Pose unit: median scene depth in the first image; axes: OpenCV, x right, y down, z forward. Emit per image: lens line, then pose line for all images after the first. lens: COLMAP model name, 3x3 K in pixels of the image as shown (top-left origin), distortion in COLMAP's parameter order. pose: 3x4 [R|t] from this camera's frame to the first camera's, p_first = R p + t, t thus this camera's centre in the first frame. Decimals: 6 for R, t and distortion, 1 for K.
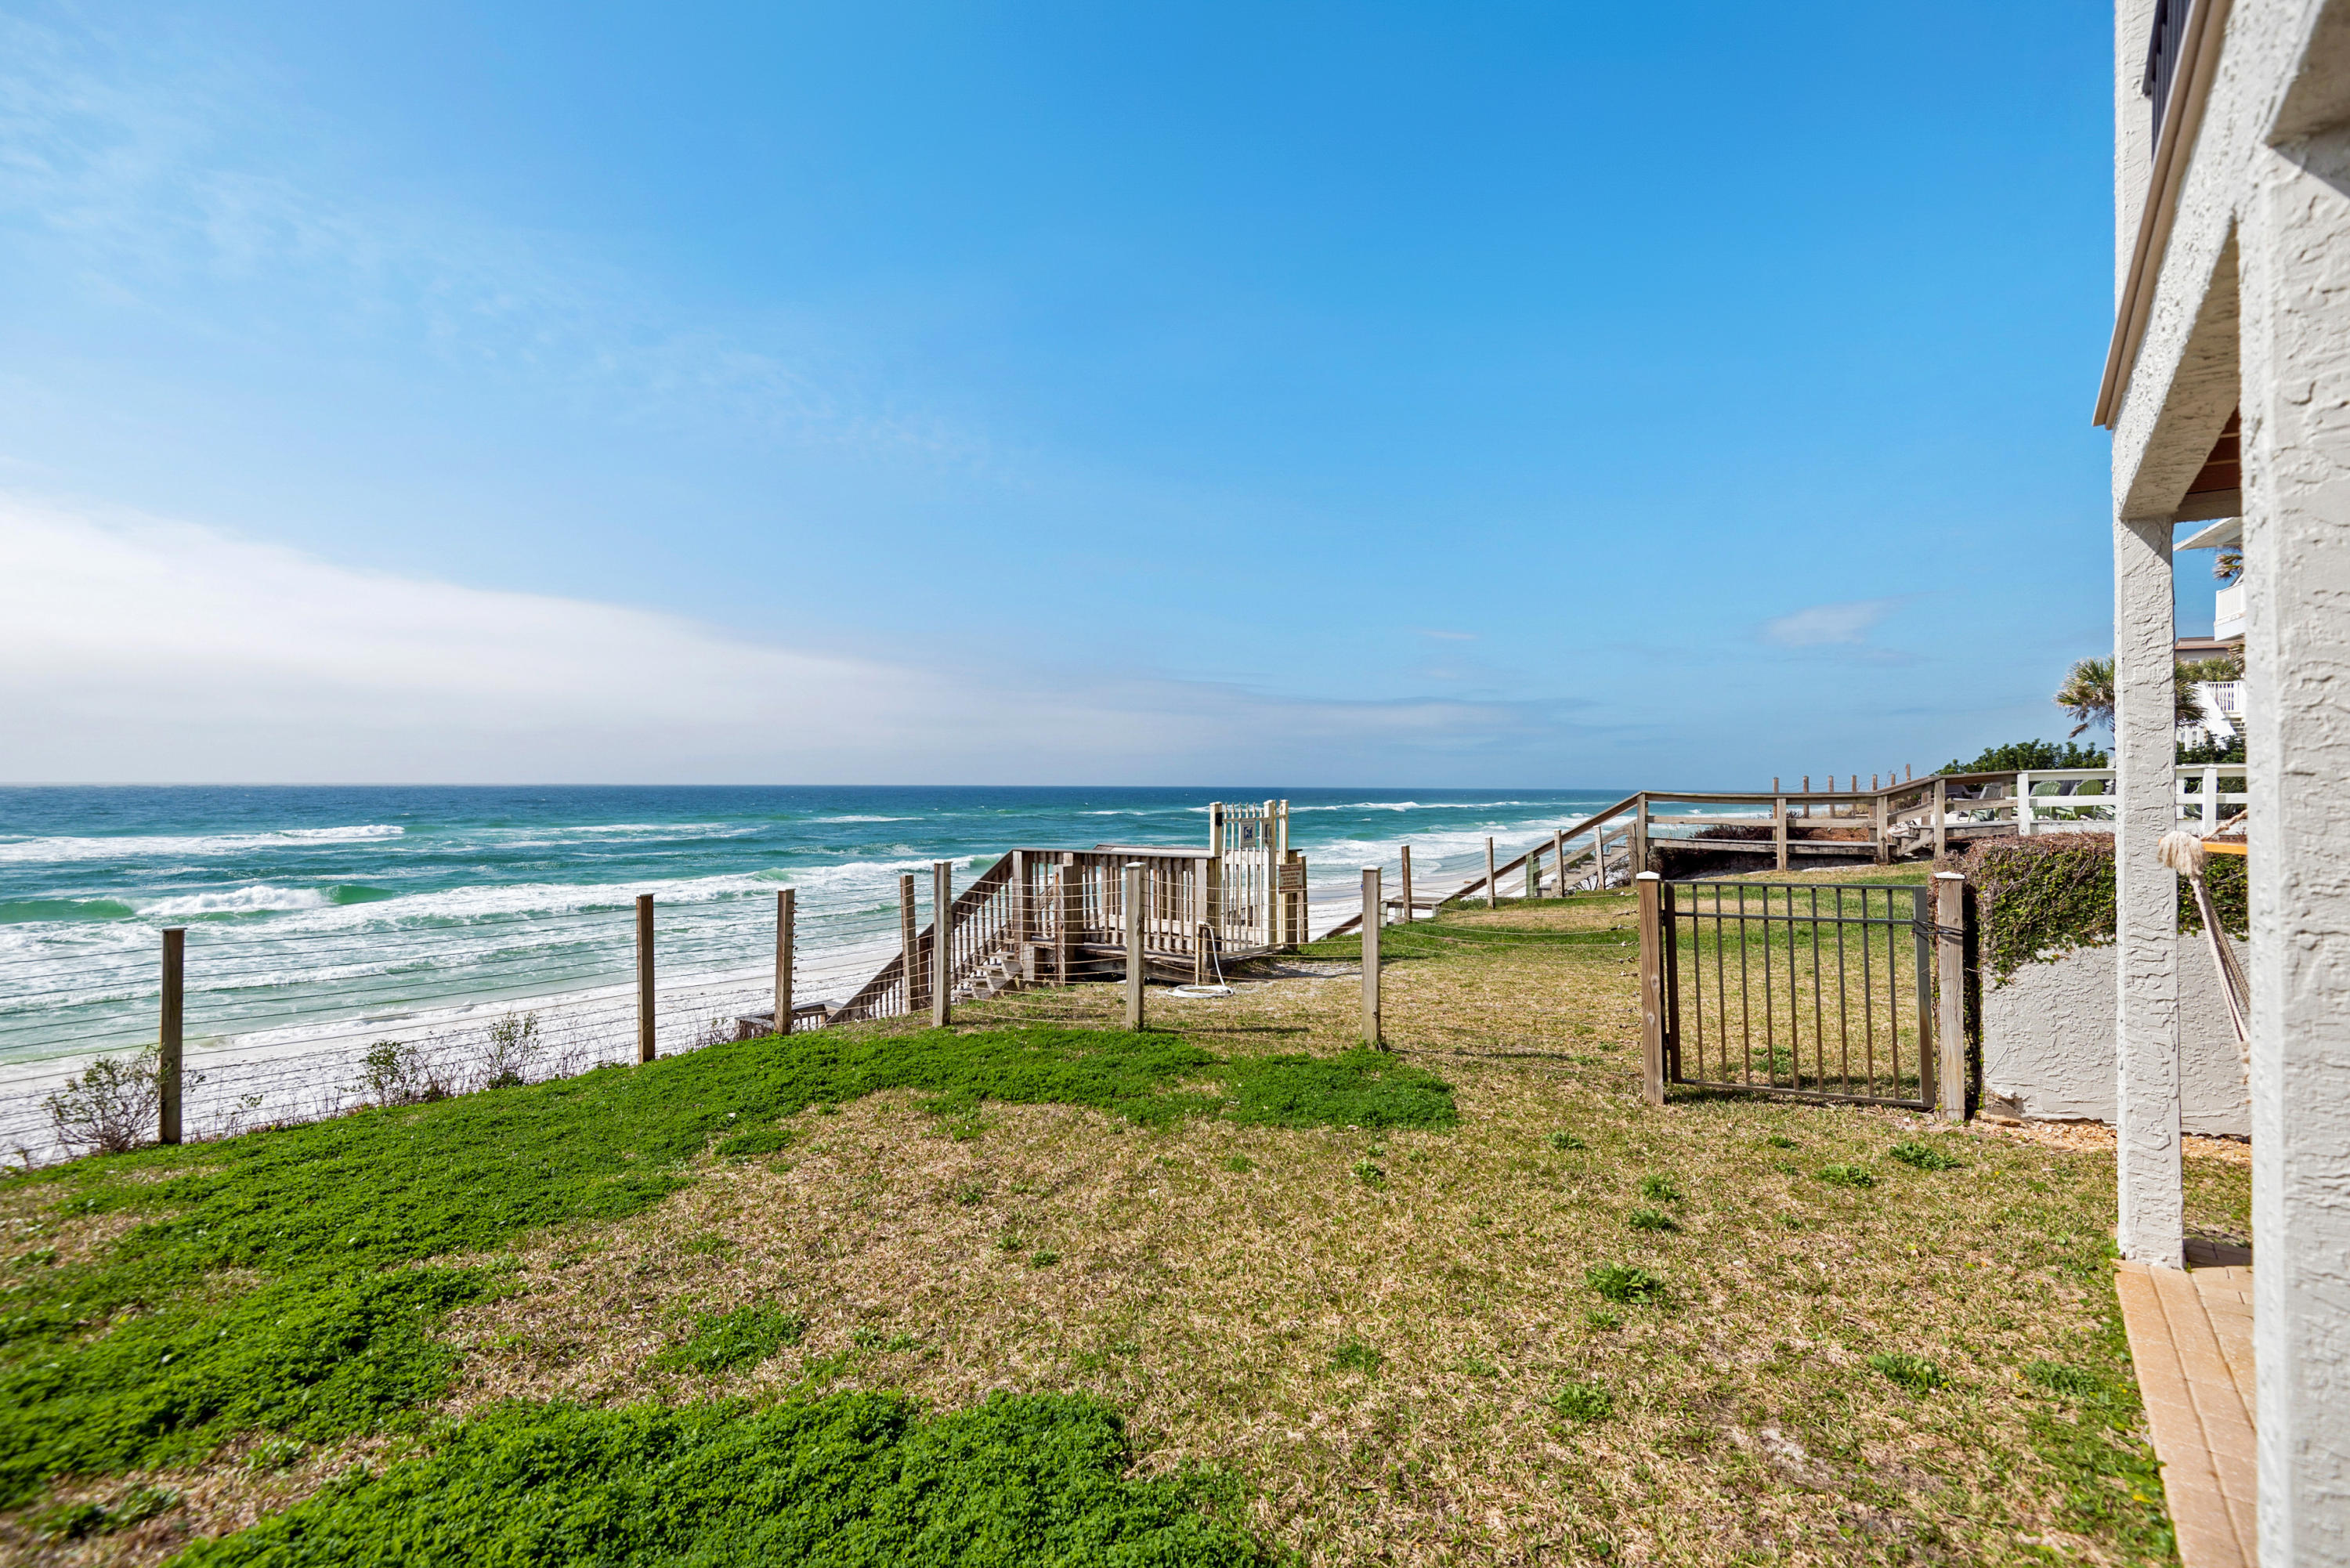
lens RADIAL K [[1051.2, 0, 1140.7], [0, 1051.2, 778.0], [0, 0, 1]] dist [0.047491, -0.027495]
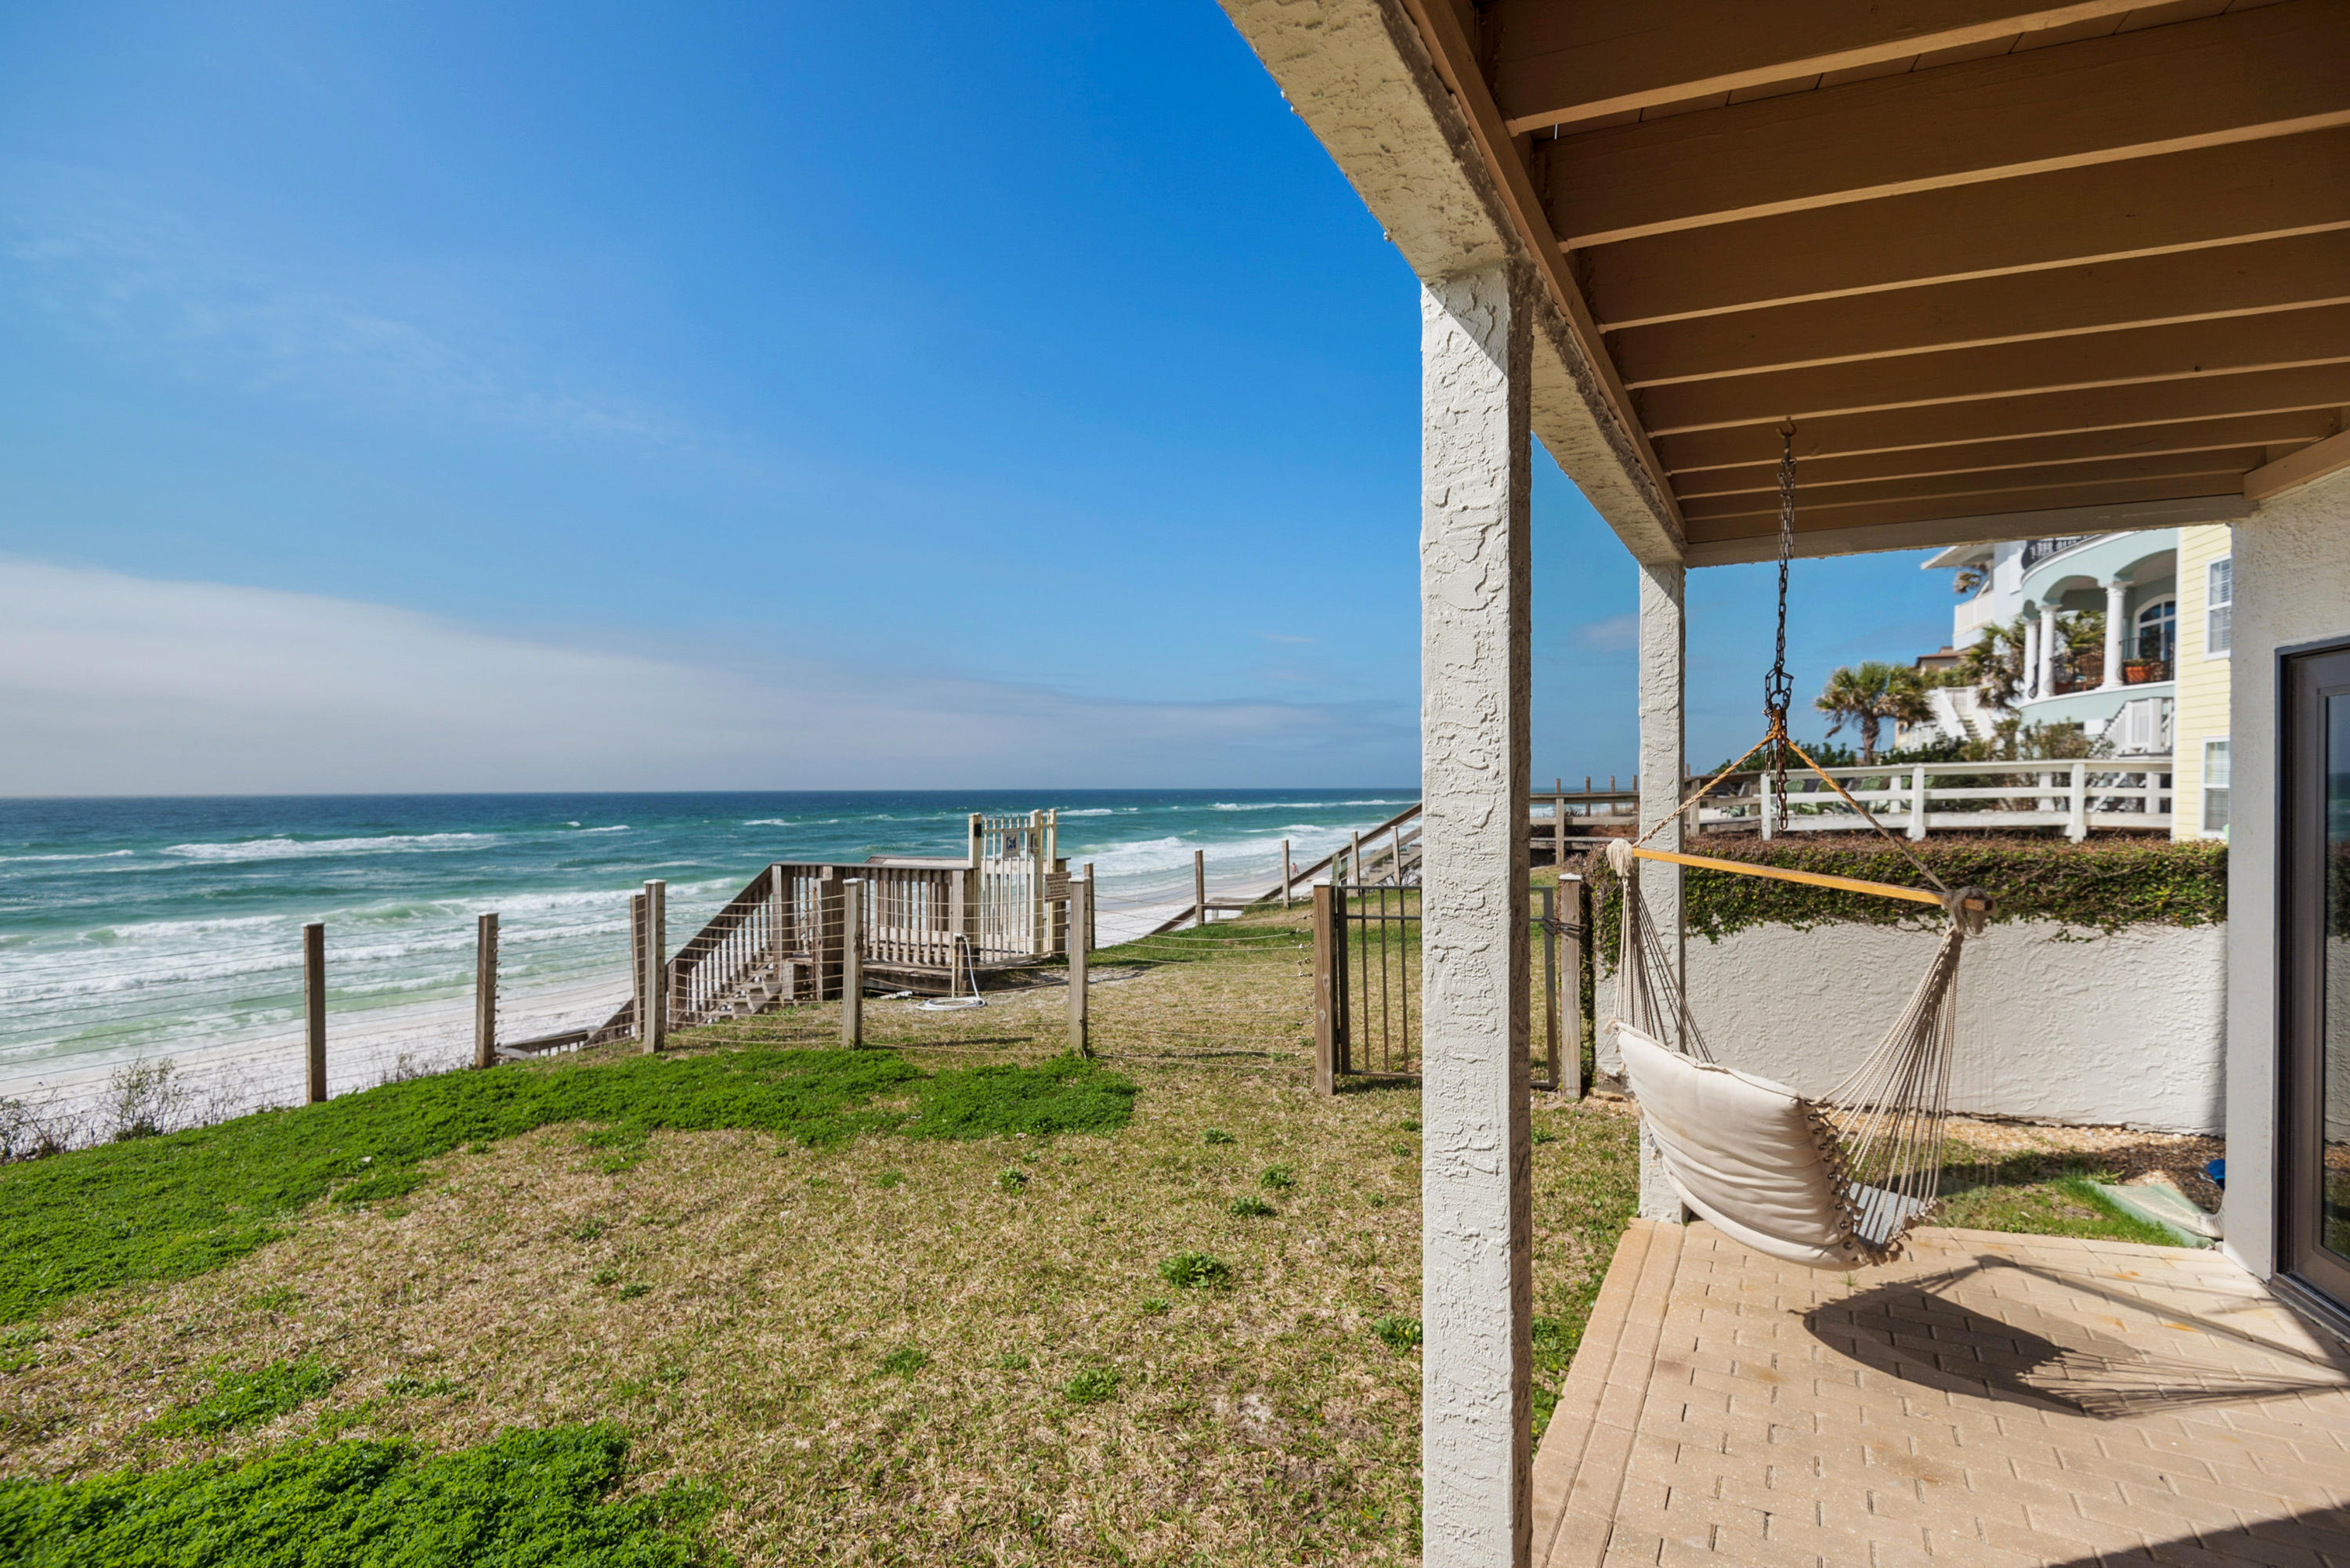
lens RADIAL K [[1071.5, 0, 1178.5], [0, 1071.5, 771.3], [0, 0, 1]] dist [0.037612, -0.017873]
pose [[0.991632, -0.008299, 0.128826, 0.215533], [0.008956, 0.999950, -0.004522, -0.016613], [-0.128782, 0.005638, 0.991657, -0.055963]]
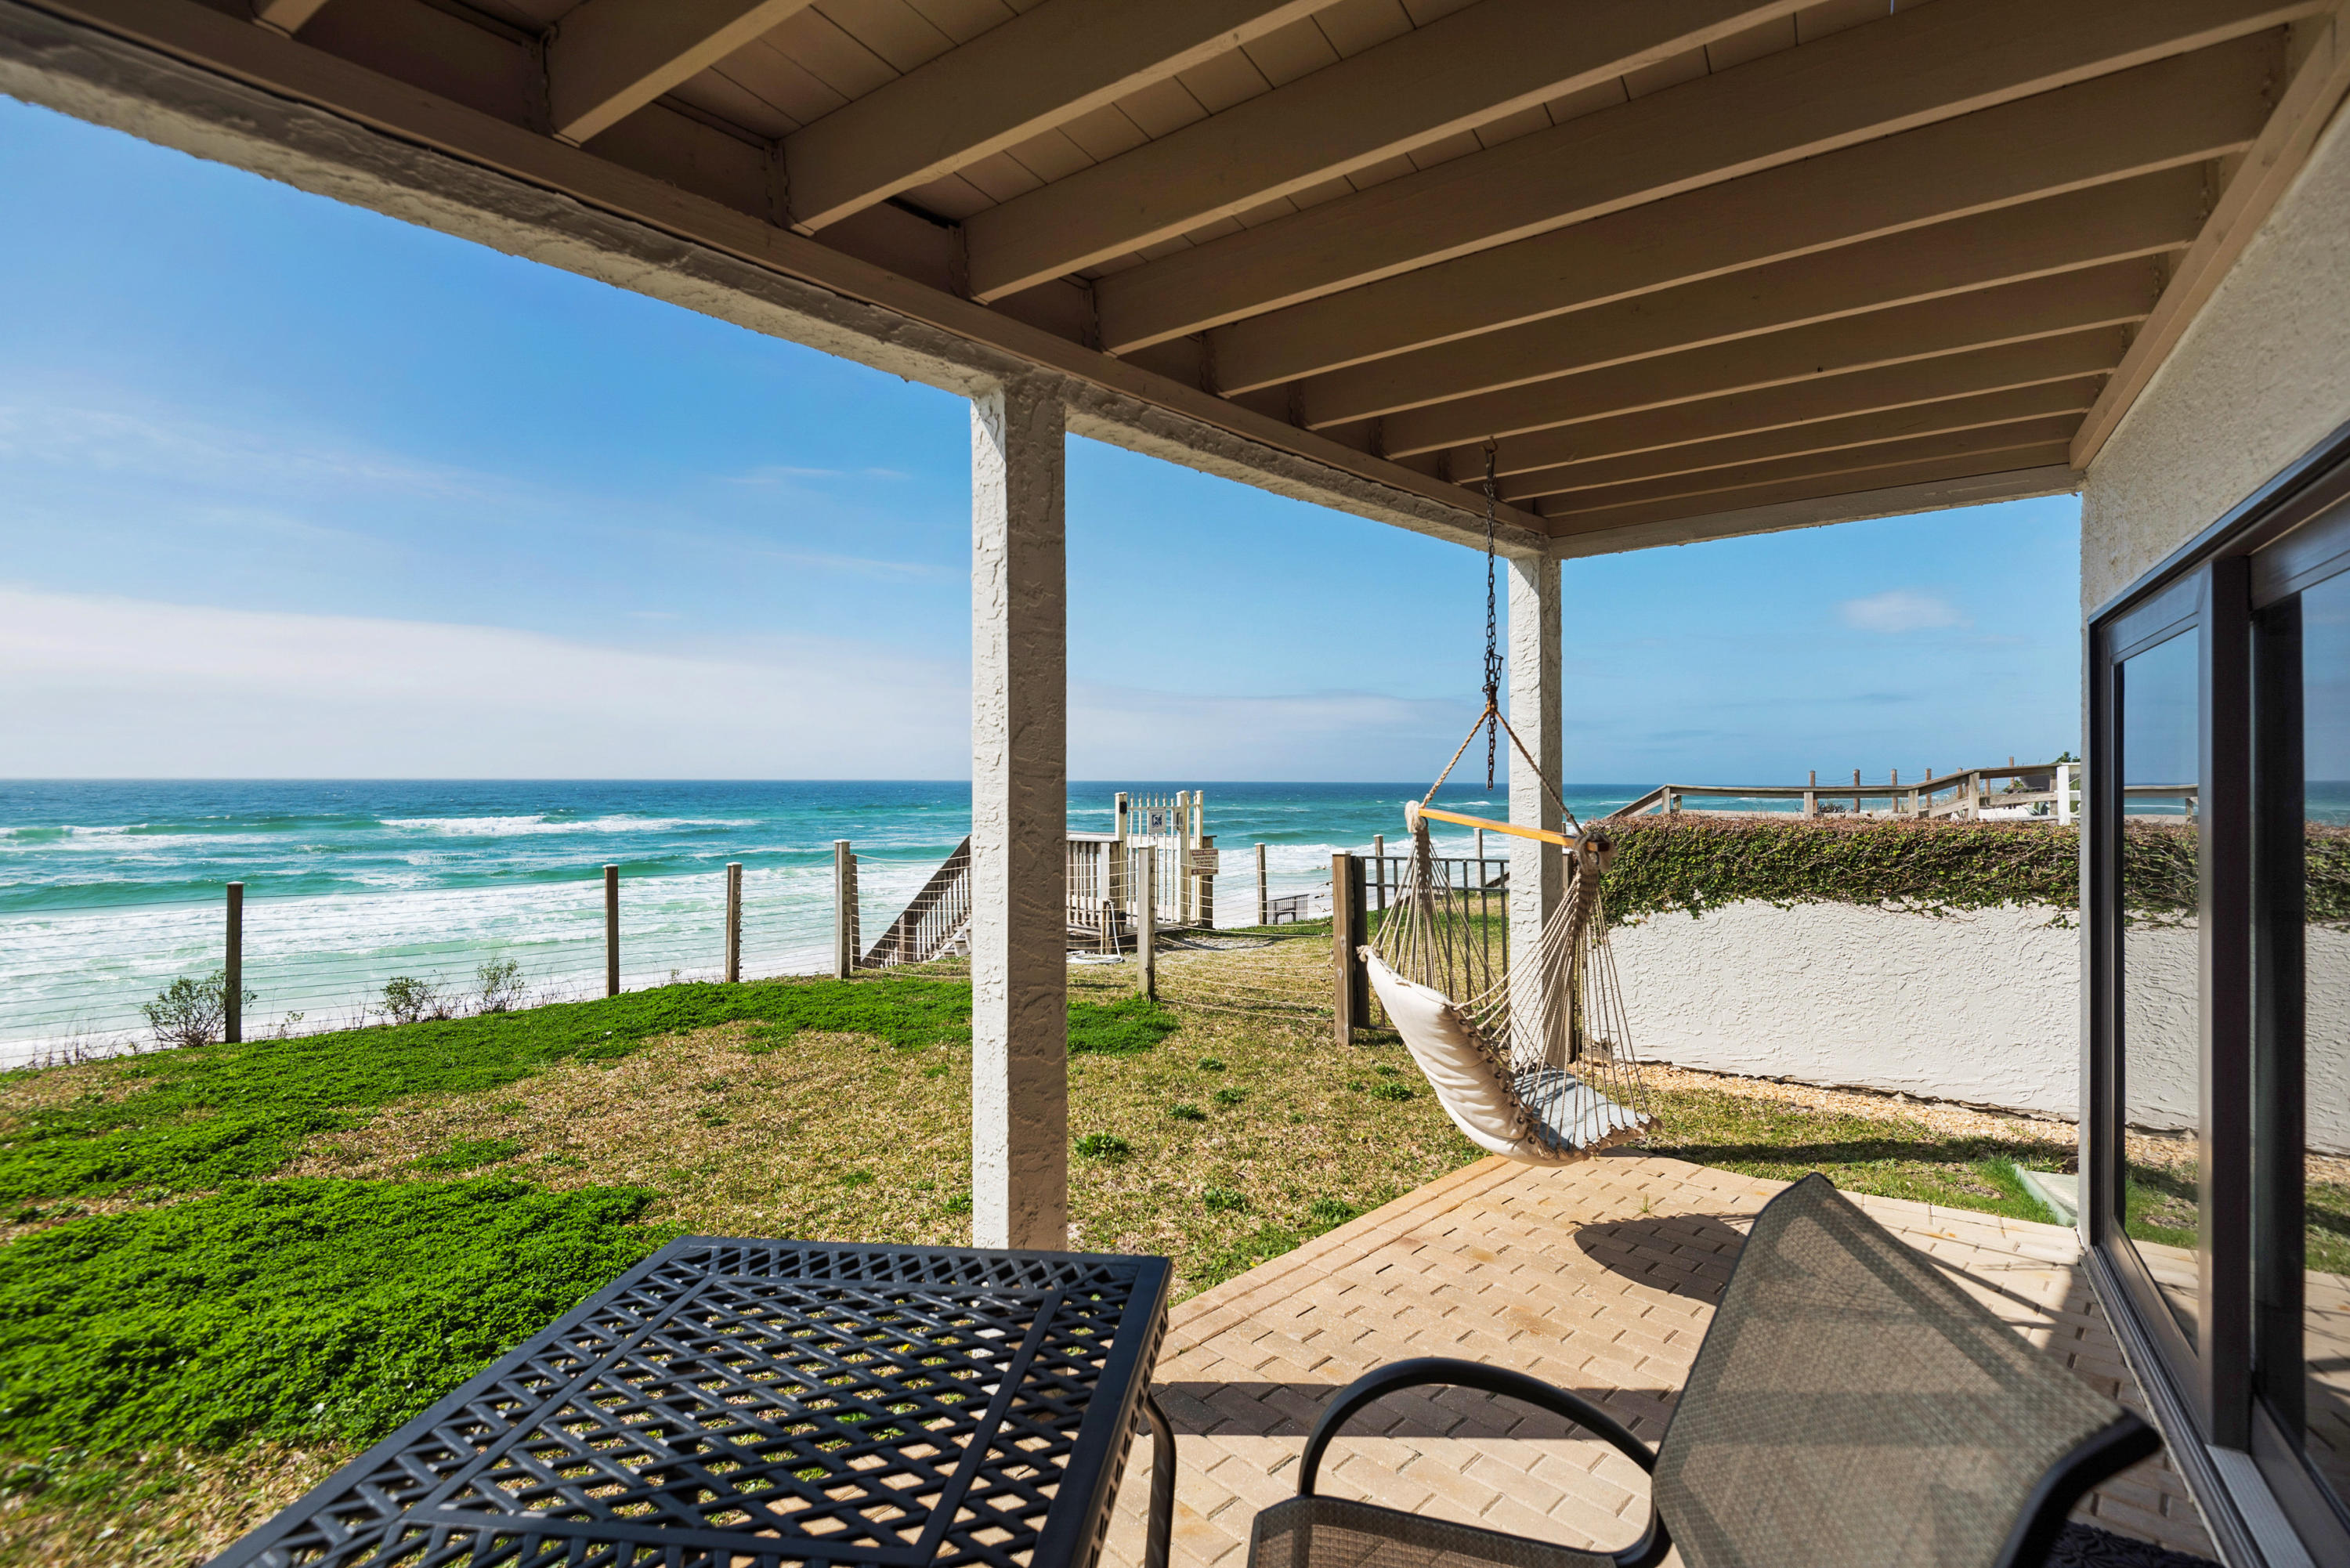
lens RADIAL K [[1107.8, 0, 1235.1], [0, 1107.8, 780.1], [0, 0, 1]] dist [0.053097, -0.027255]
pose [[0.990263, -0.002071, -0.139194, 0.578710], [0.002803, 0.999983, 0.005069, 0.006677], [0.139181, -0.005410, 0.990252, -0.251209]]
